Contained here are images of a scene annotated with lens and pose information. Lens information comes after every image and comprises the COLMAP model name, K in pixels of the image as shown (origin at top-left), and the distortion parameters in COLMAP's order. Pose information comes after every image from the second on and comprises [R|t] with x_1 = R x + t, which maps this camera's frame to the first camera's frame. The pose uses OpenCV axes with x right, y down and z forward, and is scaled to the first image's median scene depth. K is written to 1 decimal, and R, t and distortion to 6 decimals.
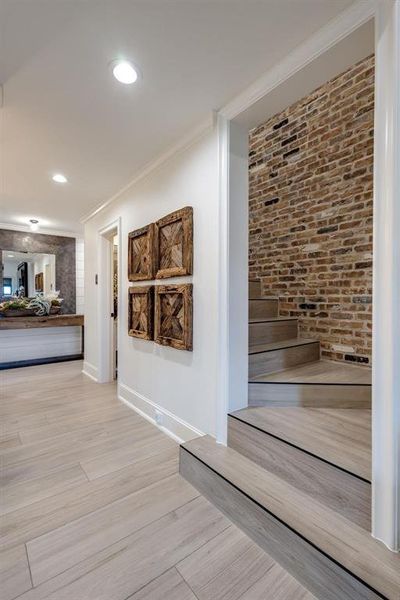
lens RADIAL K [[277.6, 0, 200.0], [0, 277.6, 300.0], [0, 0, 1]] dist [0.000104, -0.000410]
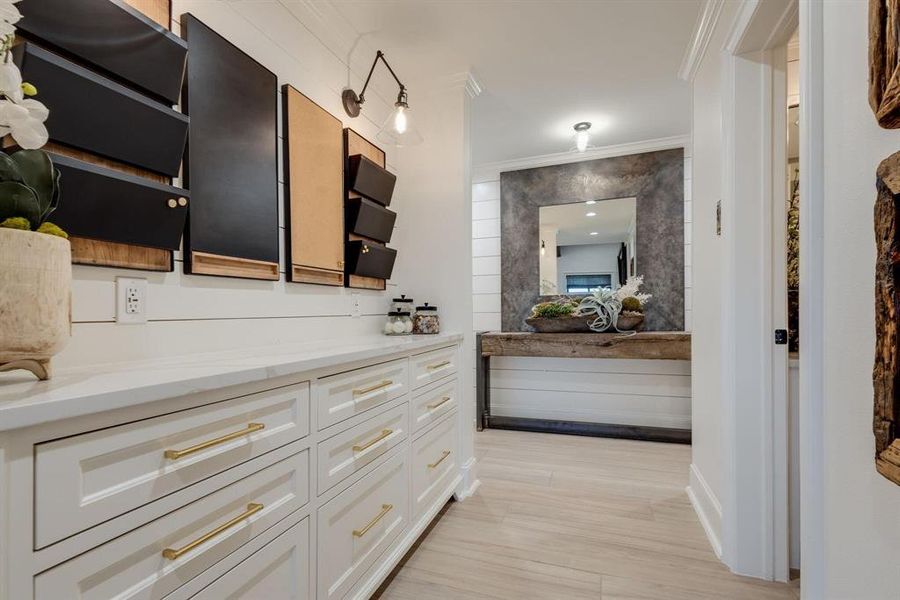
lens RADIAL K [[420.5, 0, 450.0], [0, 420.5, 315.8], [0, 0, 1]] dist [0.001745, 0.000075]
pose [[0.532410, 0.000678, -0.846486, -0.114193], [0.009613, 0.999930, 0.006847, 0.021720], [0.846432, -0.011782, 0.532366, 0.407652]]
